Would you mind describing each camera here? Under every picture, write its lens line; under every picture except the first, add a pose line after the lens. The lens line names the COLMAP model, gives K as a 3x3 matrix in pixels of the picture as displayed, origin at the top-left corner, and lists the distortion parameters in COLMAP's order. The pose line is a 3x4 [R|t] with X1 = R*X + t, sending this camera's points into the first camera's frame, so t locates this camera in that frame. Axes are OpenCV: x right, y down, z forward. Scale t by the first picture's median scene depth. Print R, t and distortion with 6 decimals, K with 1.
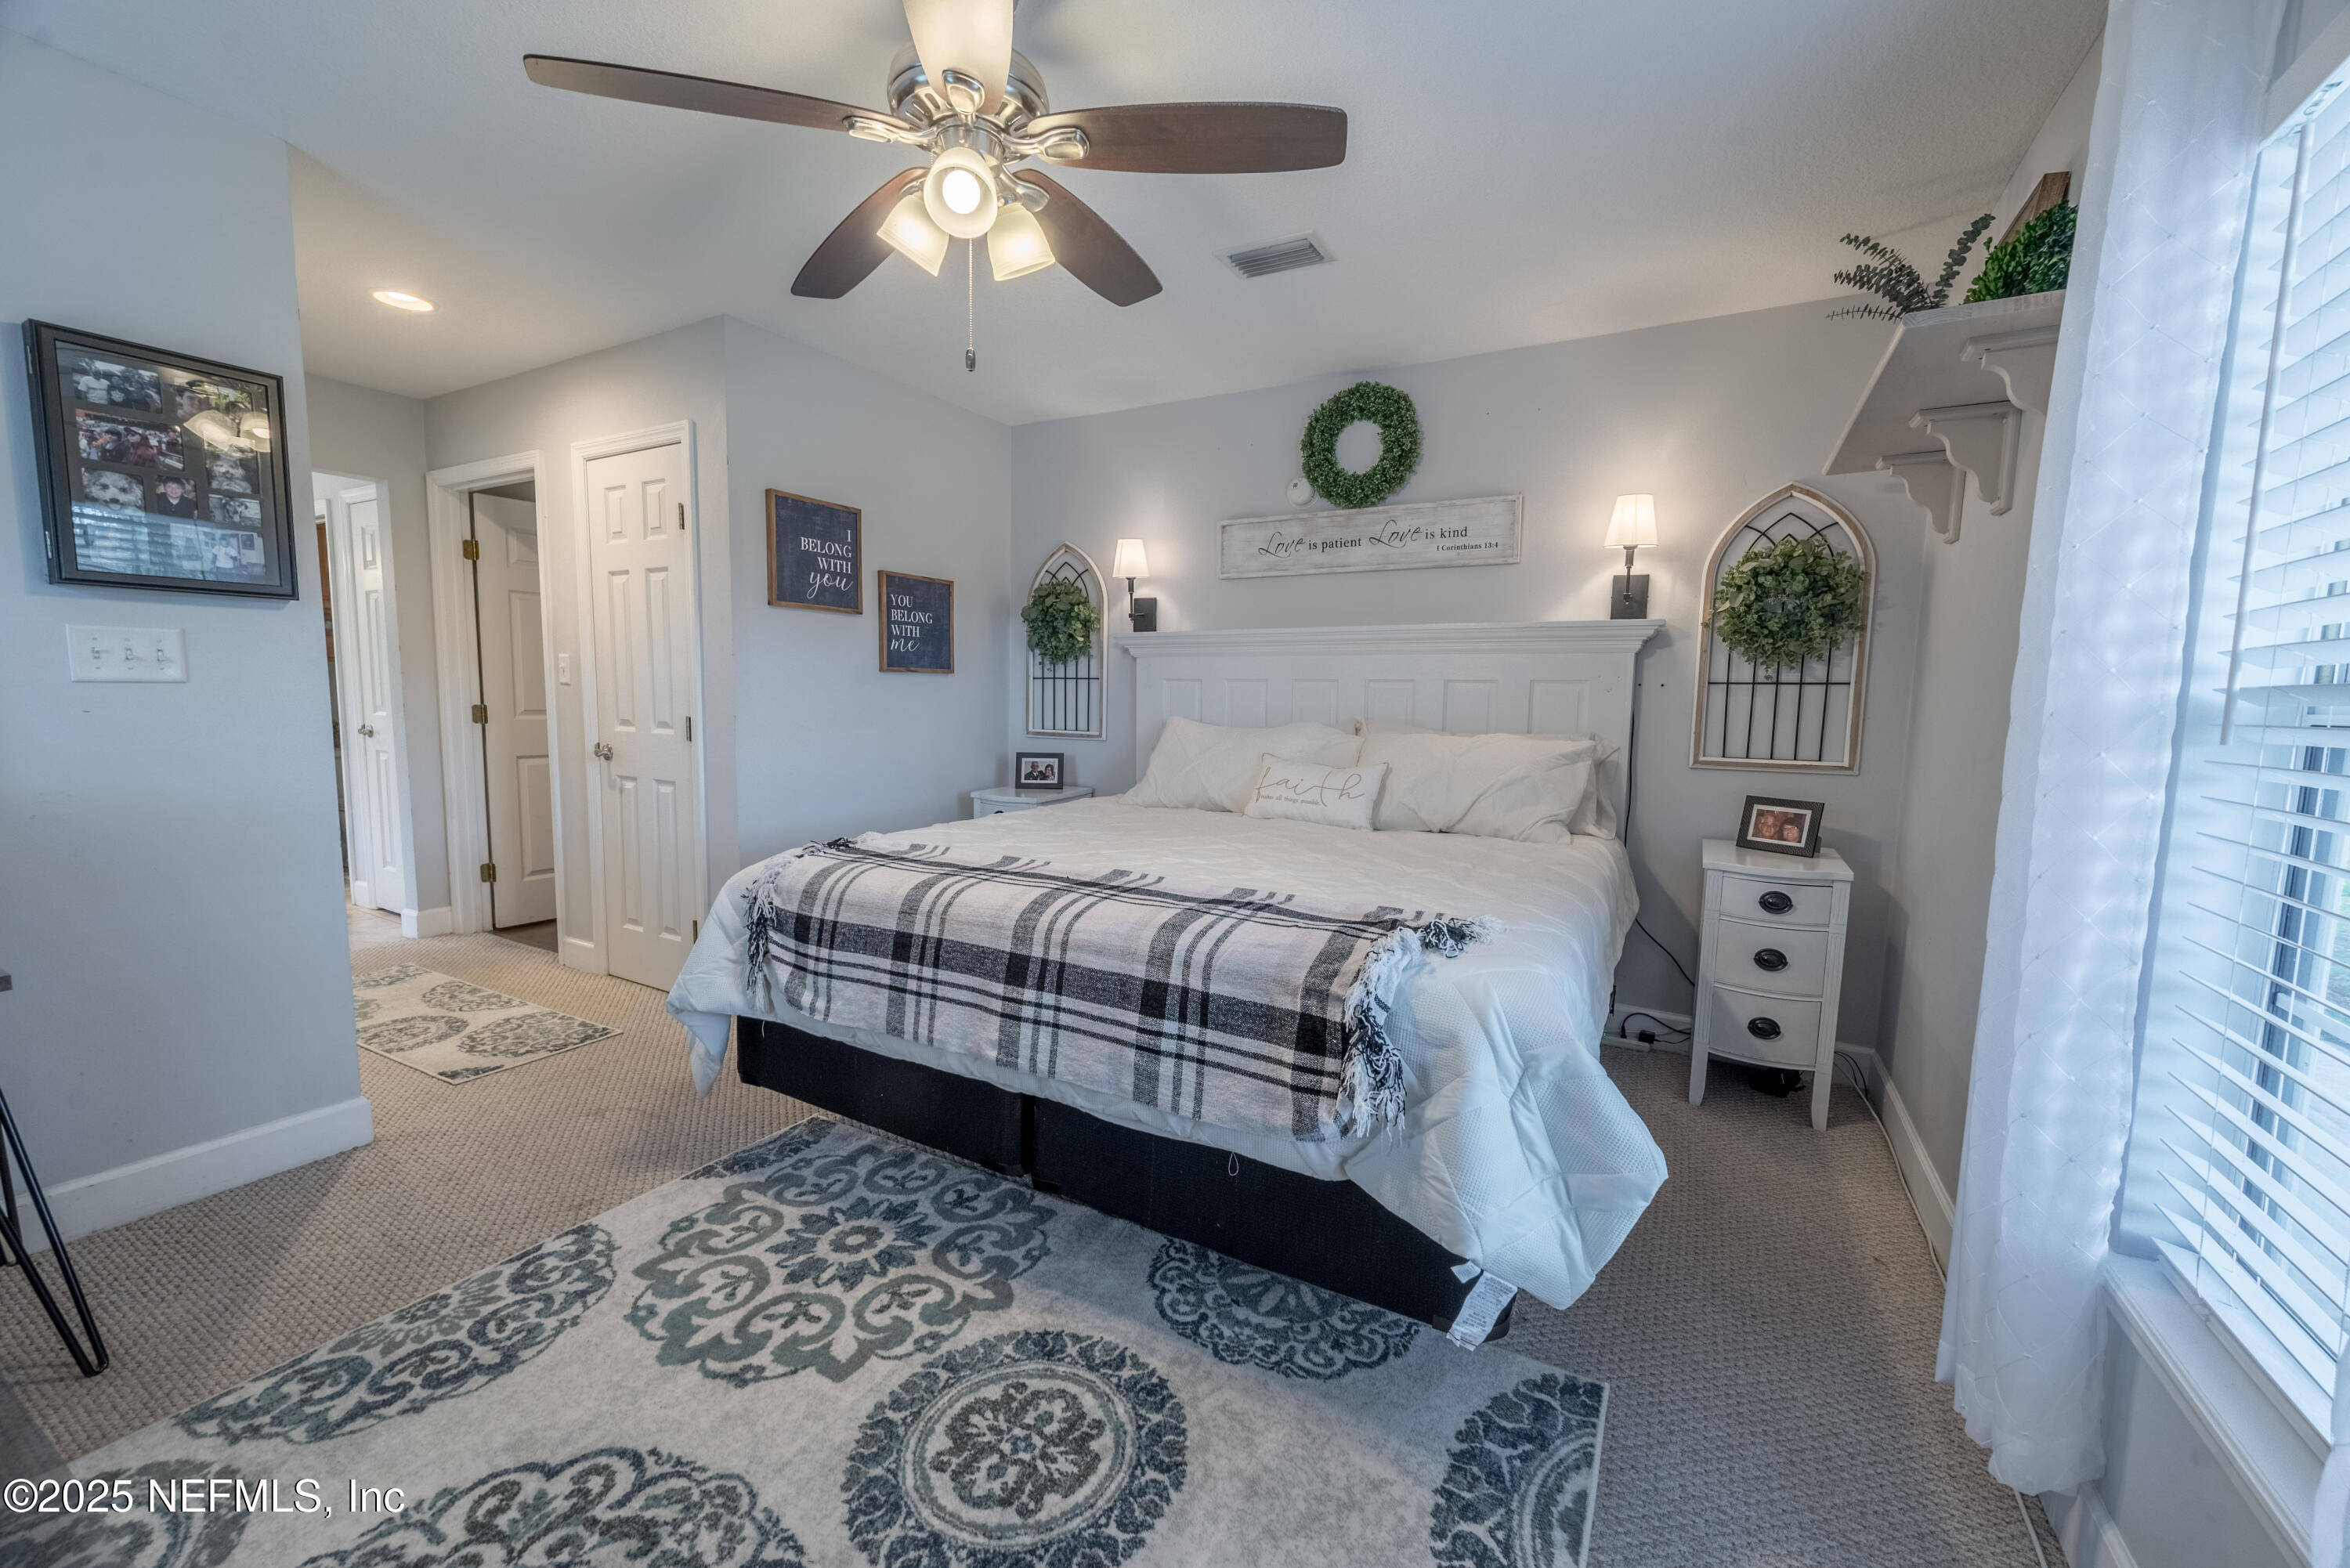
lens RADIAL K [[928.9, 0, 1172.7], [0, 928.9, 781.8], [0, 0, 1]] dist [0.001421, -0.000315]
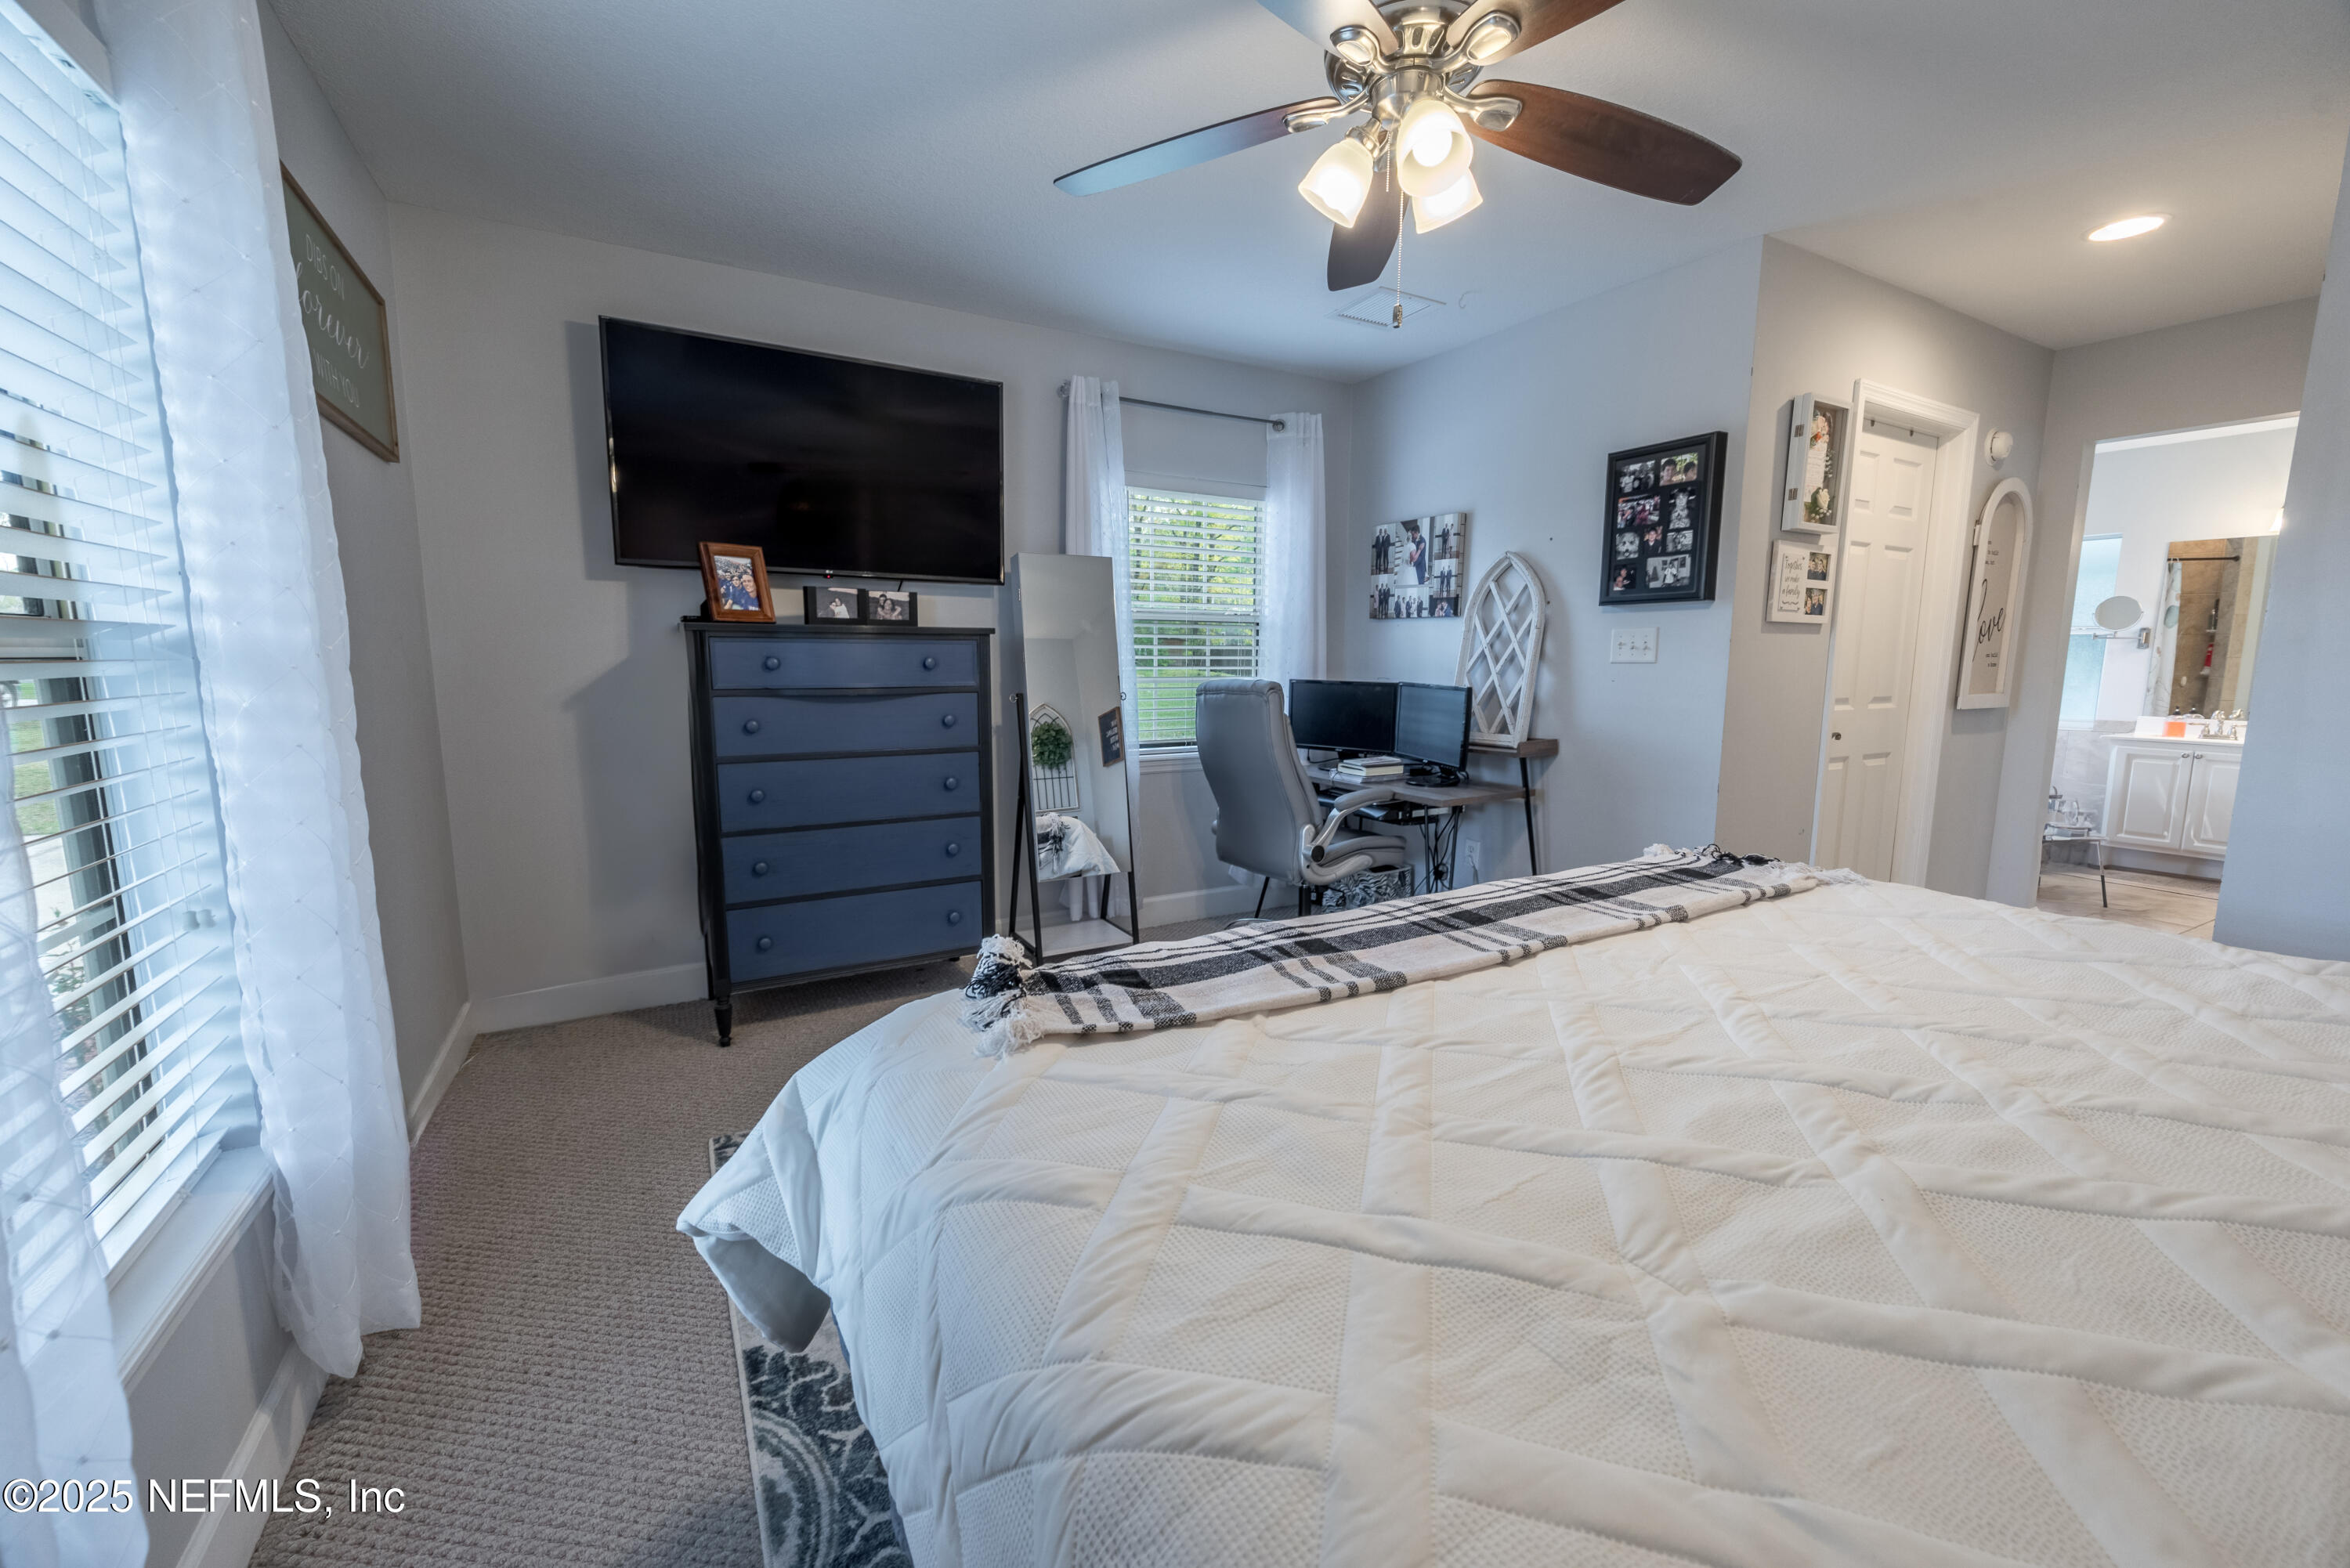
lens RADIAL K [[928.9, 0, 1174.4], [0, 928.9, 778.8], [0, 0, 1]] dist [0.001421, -0.000315]
pose [[-0.512345, 0.094697, -0.853543, 0.748335], [-0.097557, 0.981050, 0.167402, -0.116926], [0.853221, 0.169037, -0.493398, 1.308706]]
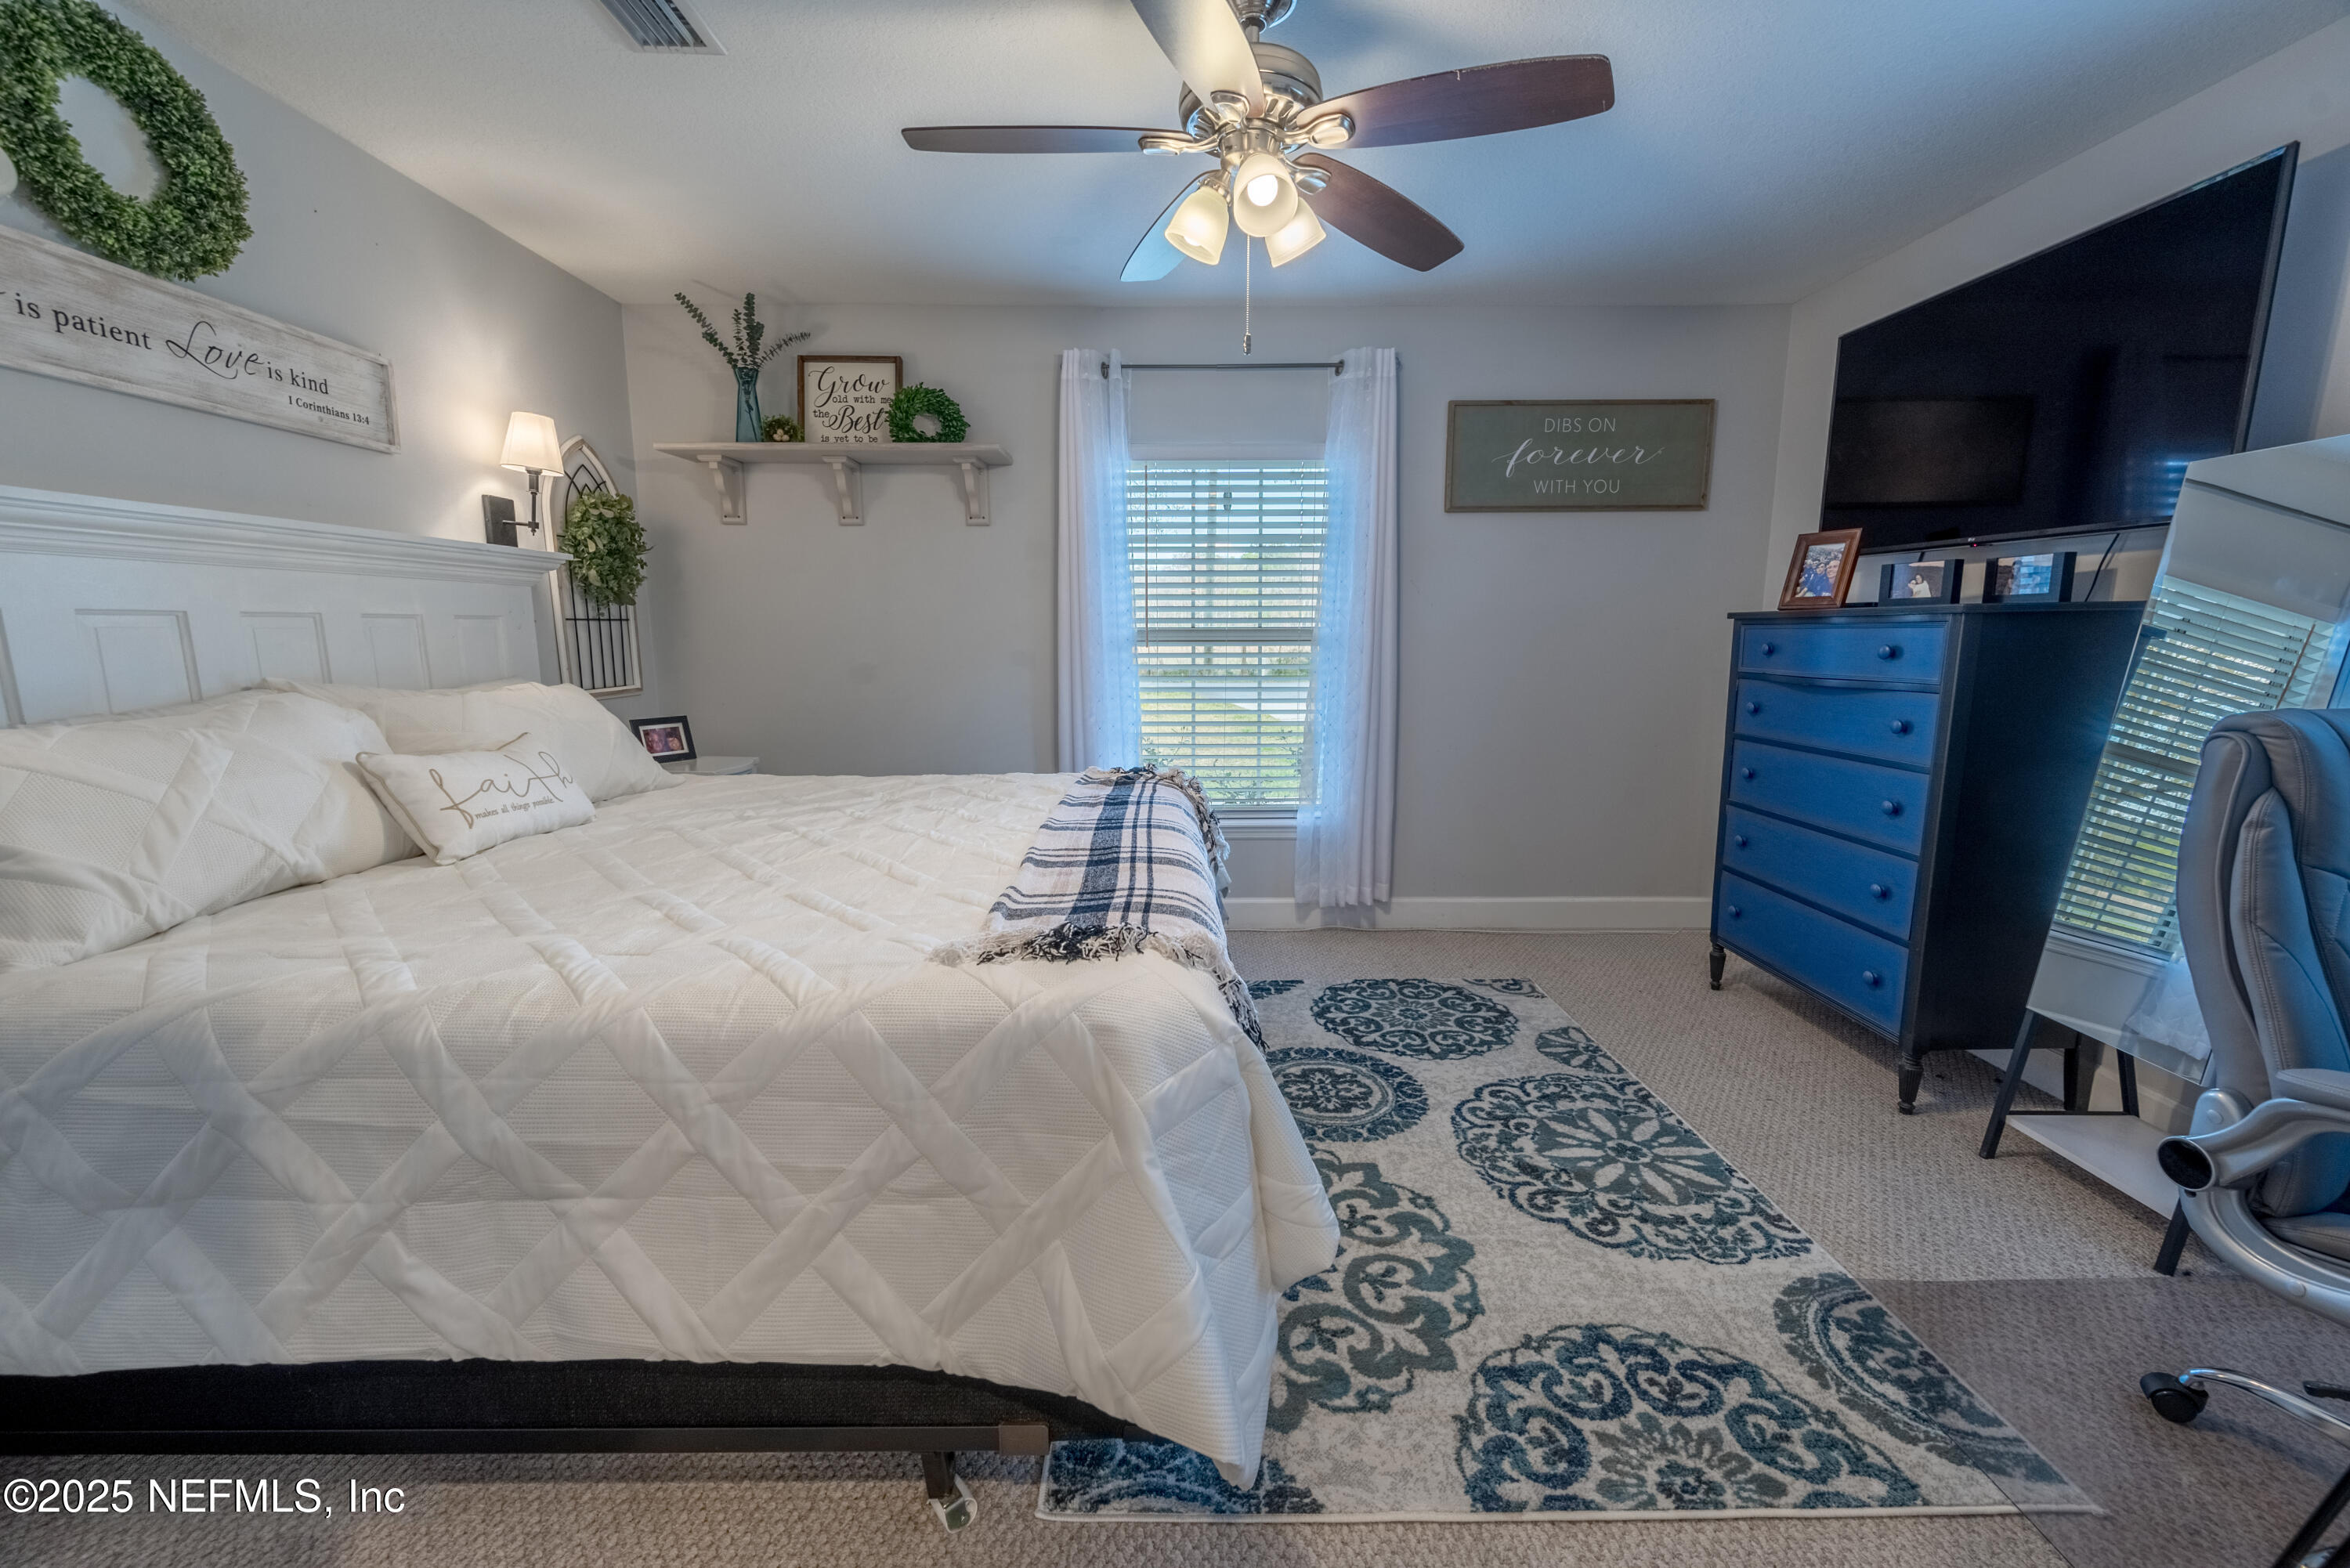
lens RADIAL K [[928.9, 0, 1184.5], [0, 928.9, 785.3], [0, 0, 1]] dist [0.001421, -0.000315]
pose [[-0.508597, -0.158338, 0.846320, -1.152288], [0.073271, 0.971420, 0.225775, -0.188871], [-0.857881, 0.176839, -0.482460, 1.623201]]
